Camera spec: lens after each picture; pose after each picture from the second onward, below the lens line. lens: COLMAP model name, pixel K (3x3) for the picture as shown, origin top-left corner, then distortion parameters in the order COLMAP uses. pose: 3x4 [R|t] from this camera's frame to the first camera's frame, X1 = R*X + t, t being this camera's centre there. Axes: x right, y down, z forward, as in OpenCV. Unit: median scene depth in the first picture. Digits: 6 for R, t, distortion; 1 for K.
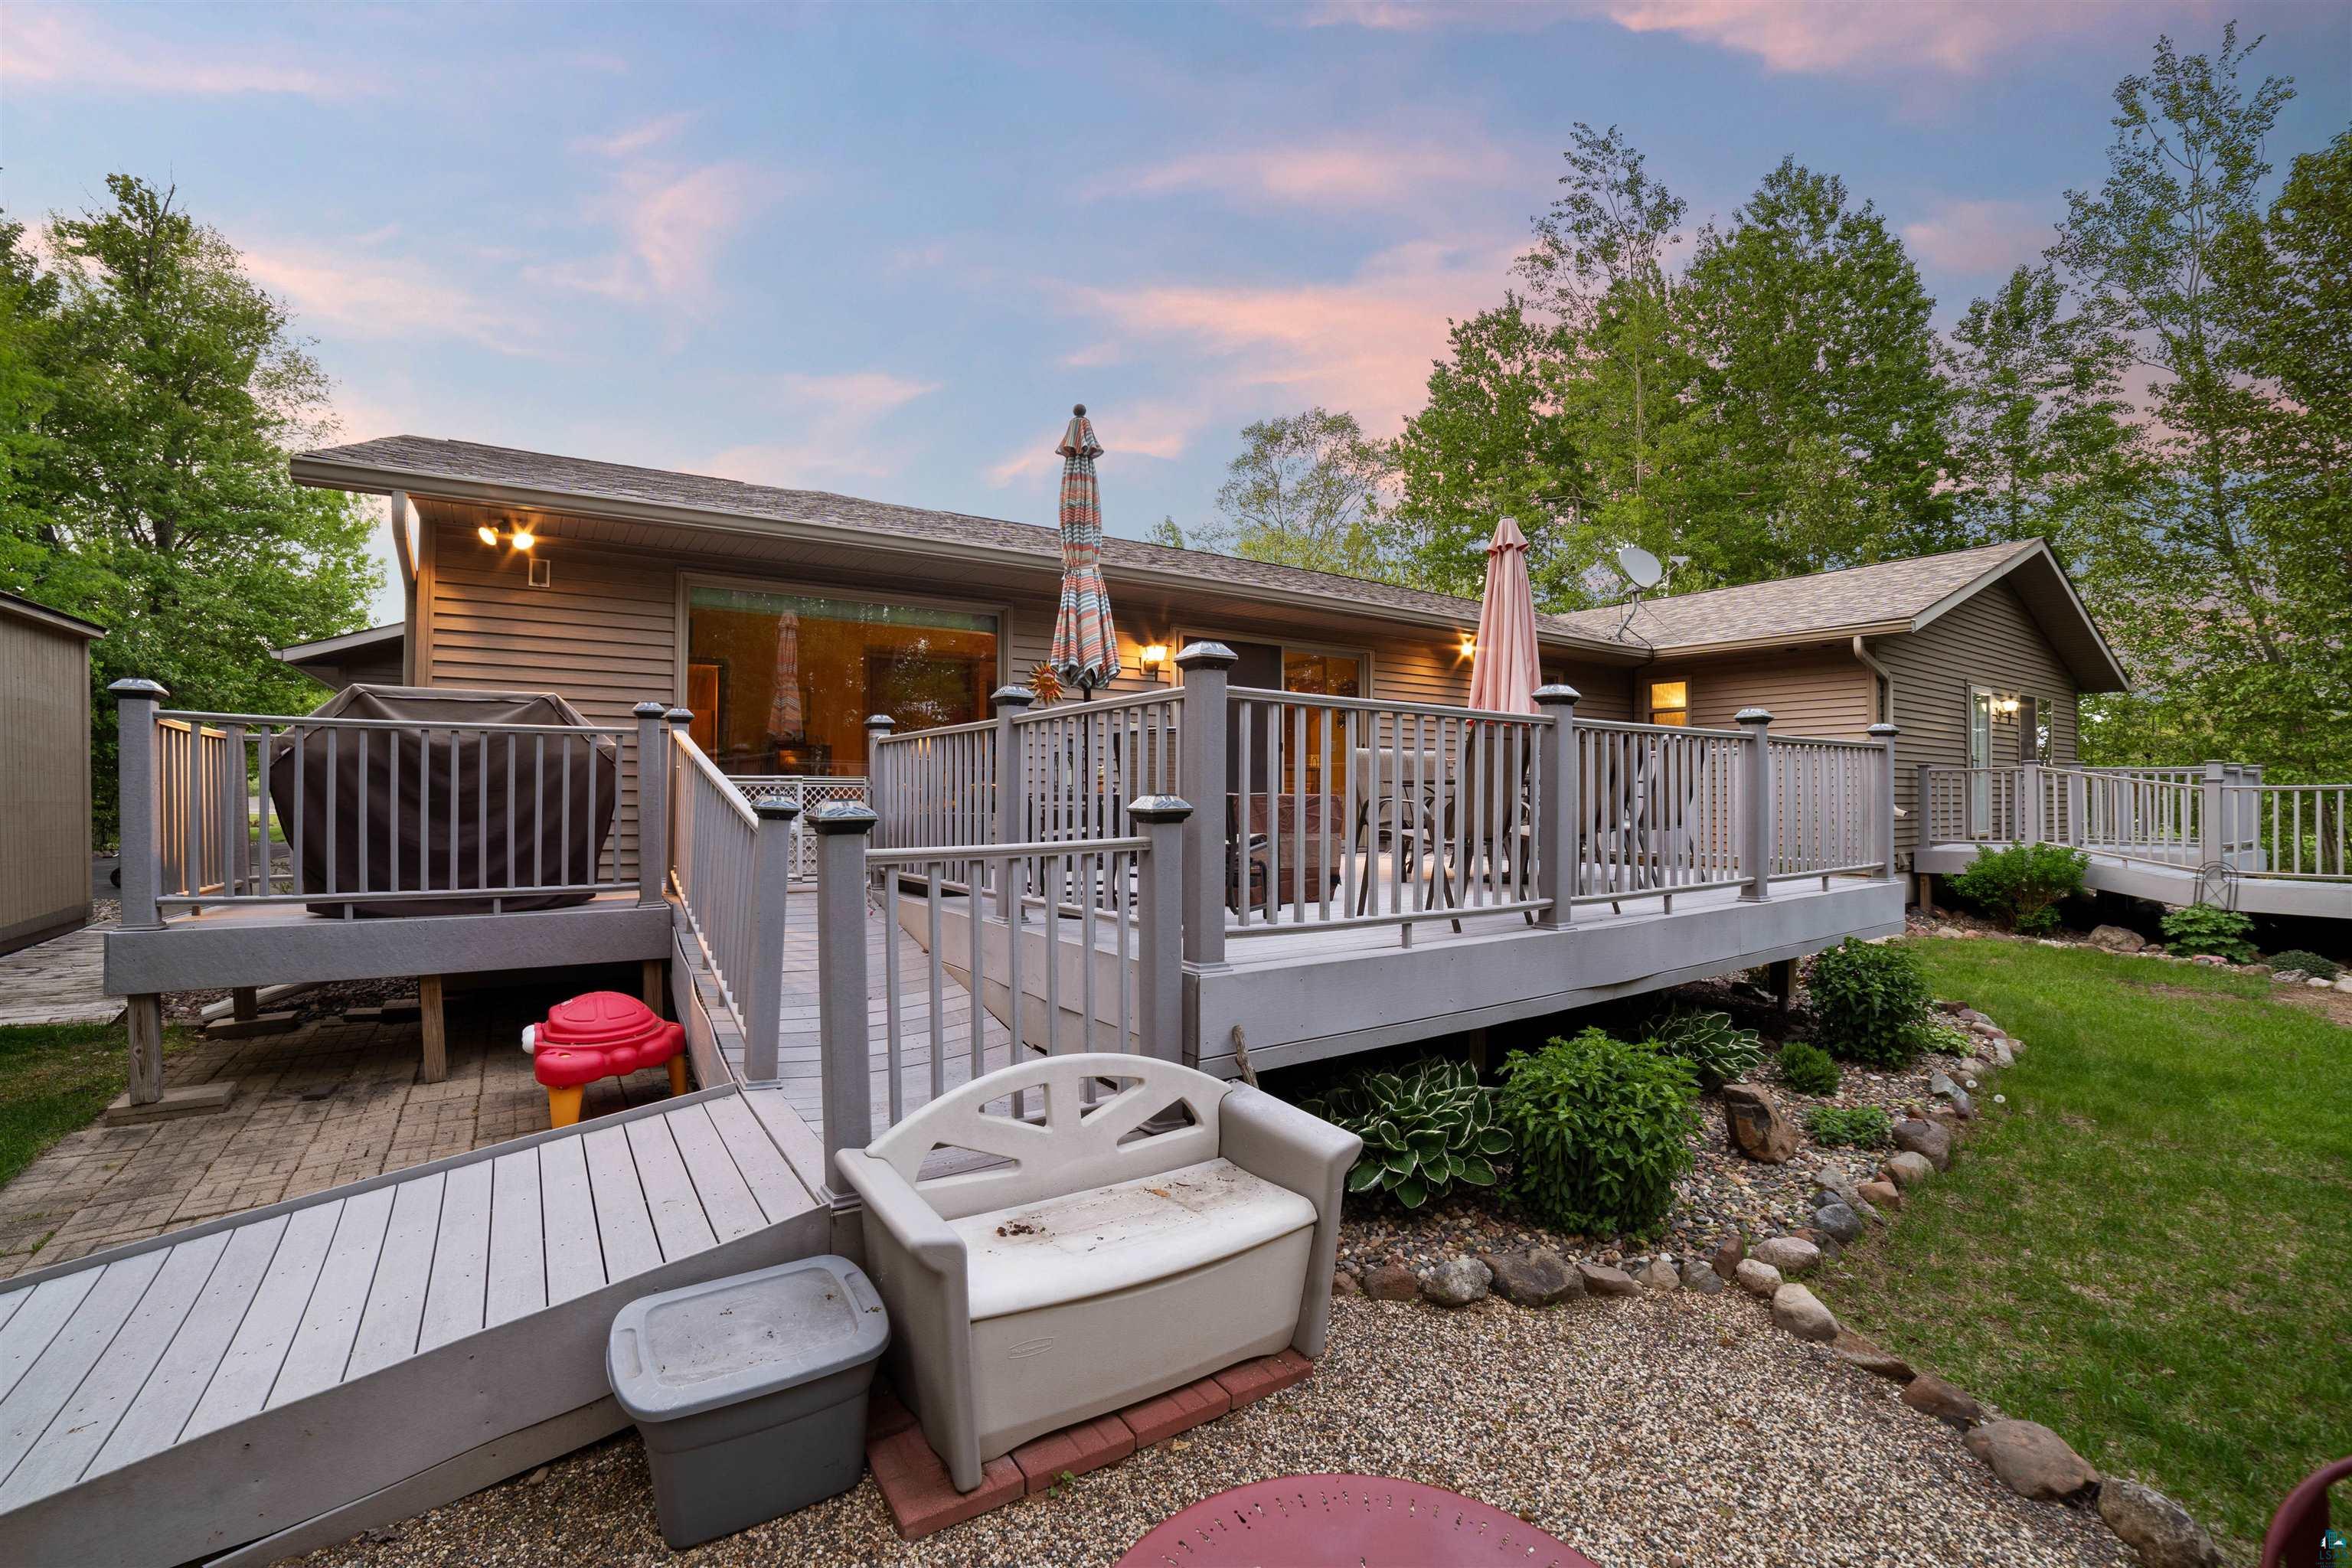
lens RADIAL K [[1023.3, 0, 1186.5], [0, 1023.3, 796.6], [0, 0, 1]] dist [-0.088866, 0.036867]
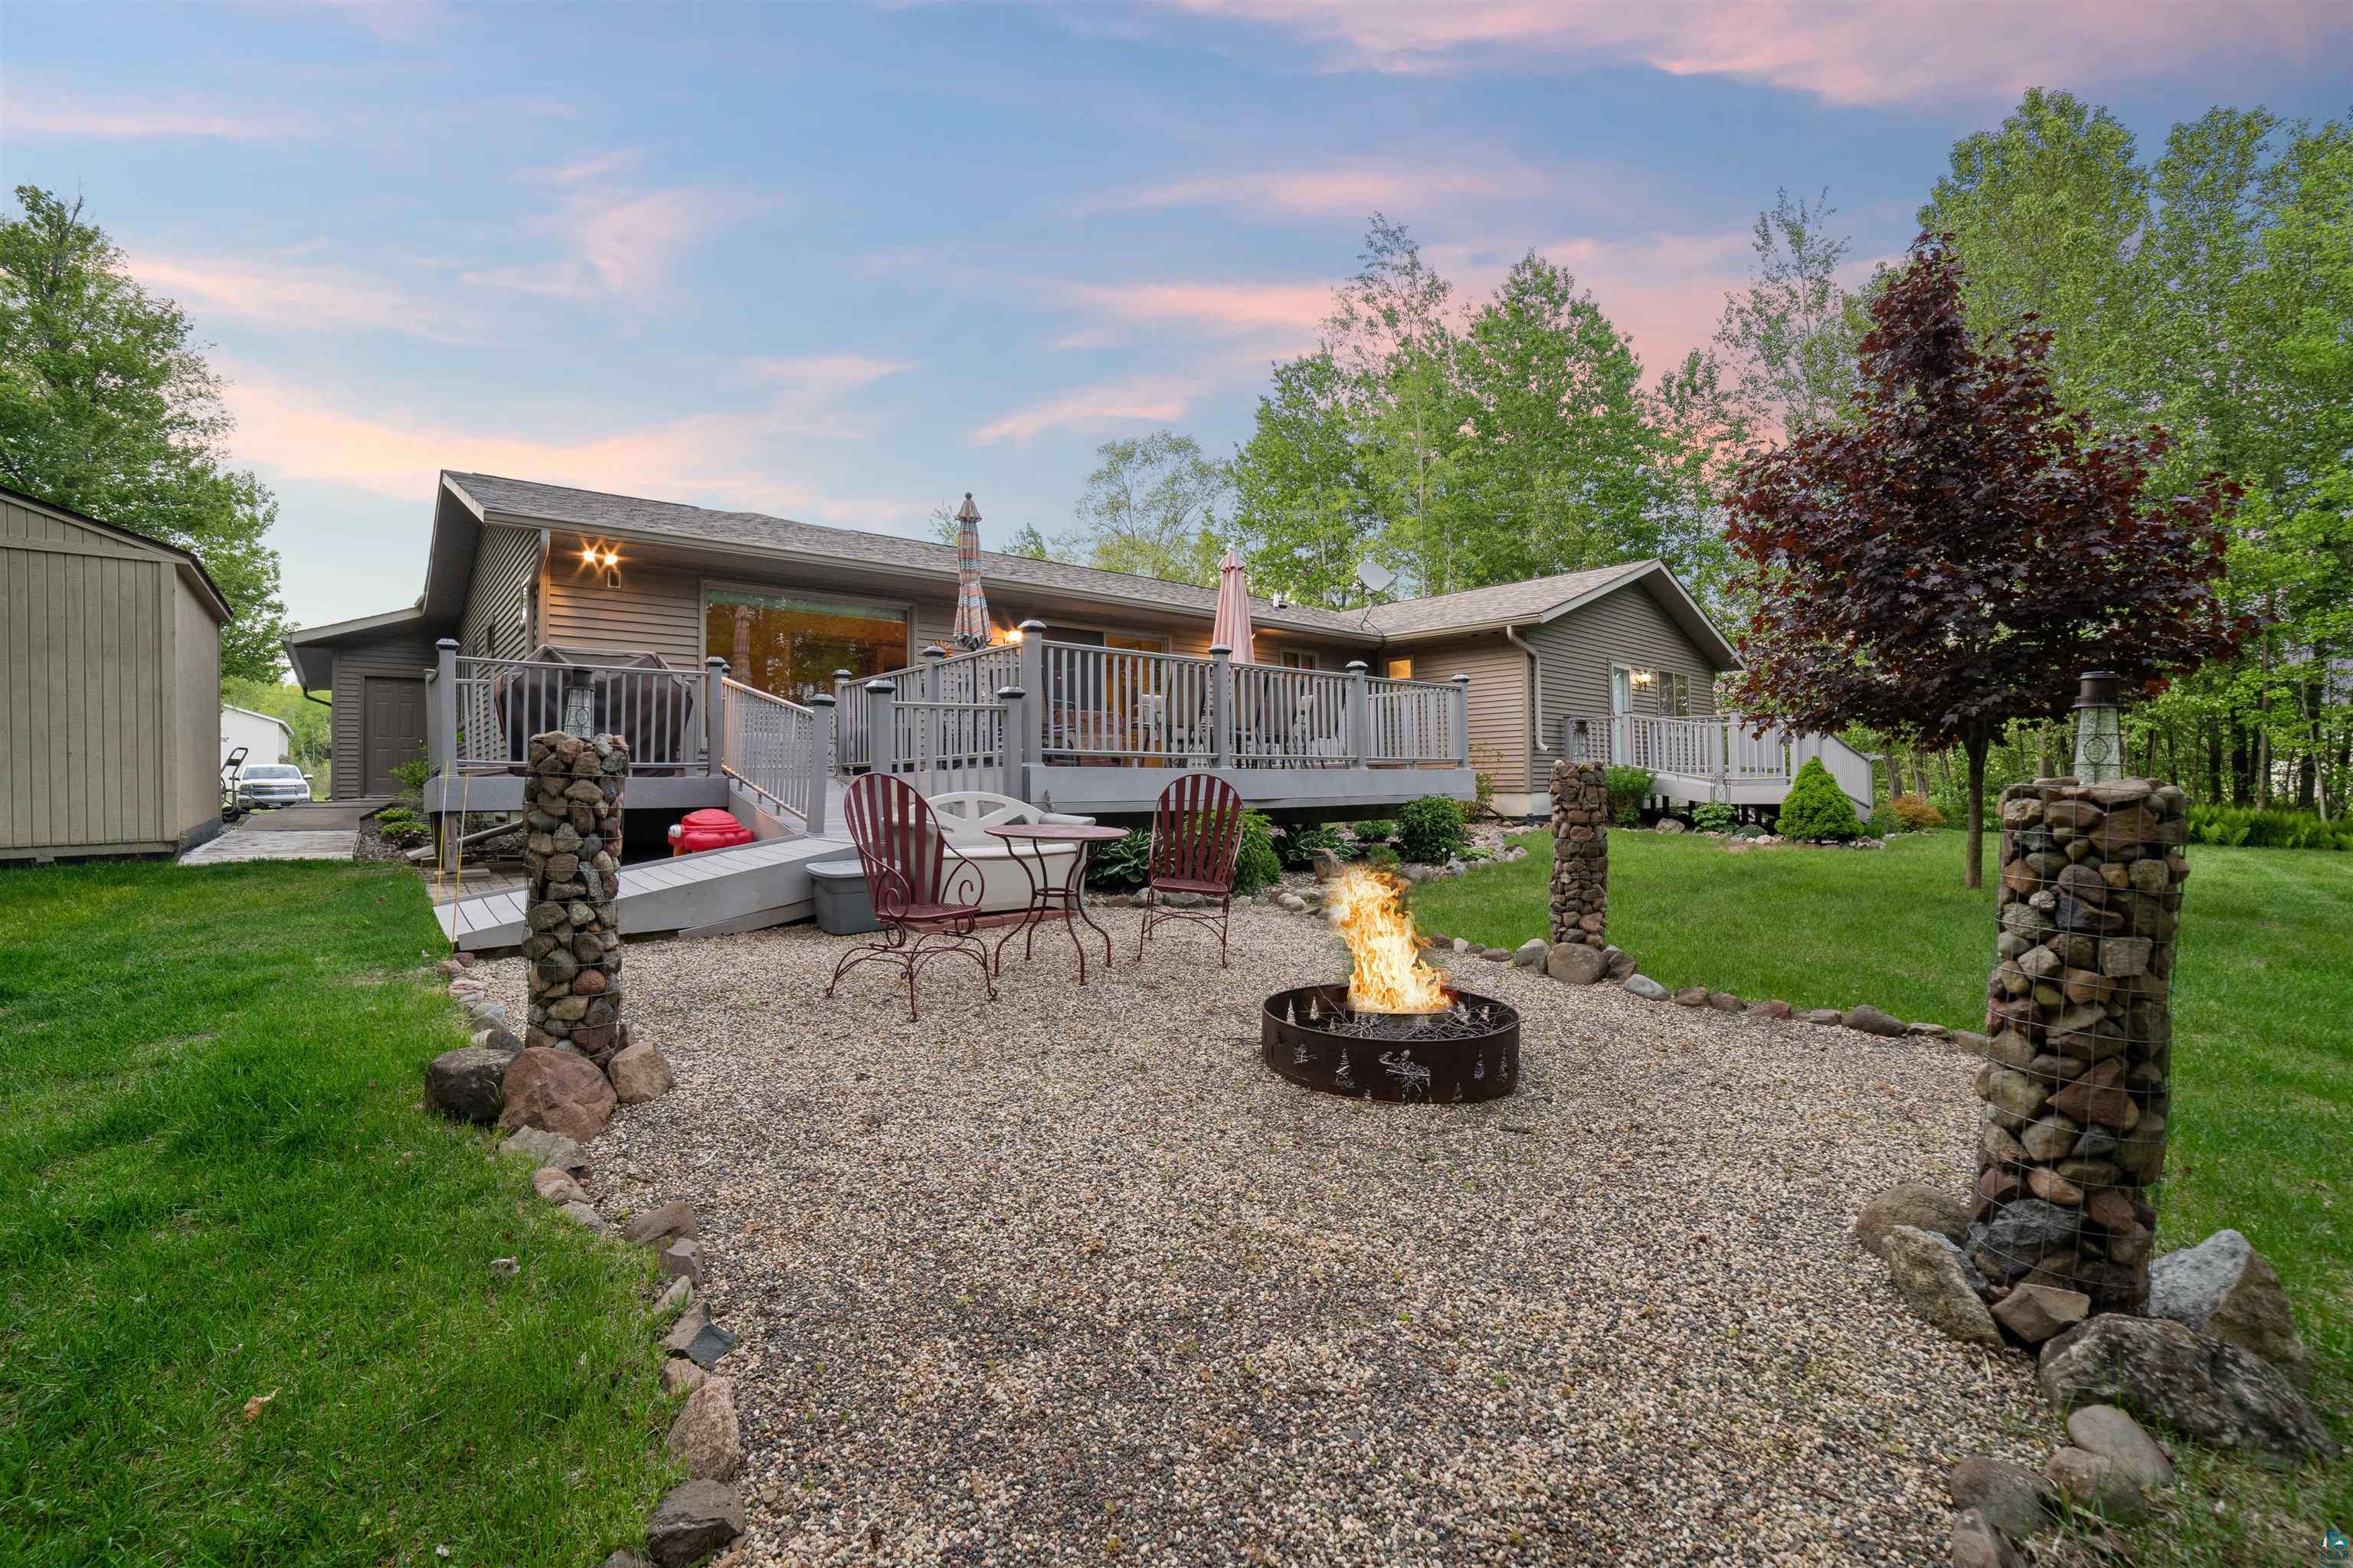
lens RADIAL K [[1124.1, 0, 1238.6], [0, 1124.1, 787.1], [0, 0, 1]] dist [-0.109033, 0.054971]
pose [[0.987877, -0.014112, 0.154597, 0.019205], [0.017536, 0.999630, -0.020809, 0.062994], [-0.154246, 0.023268, 0.987759, -0.341541]]
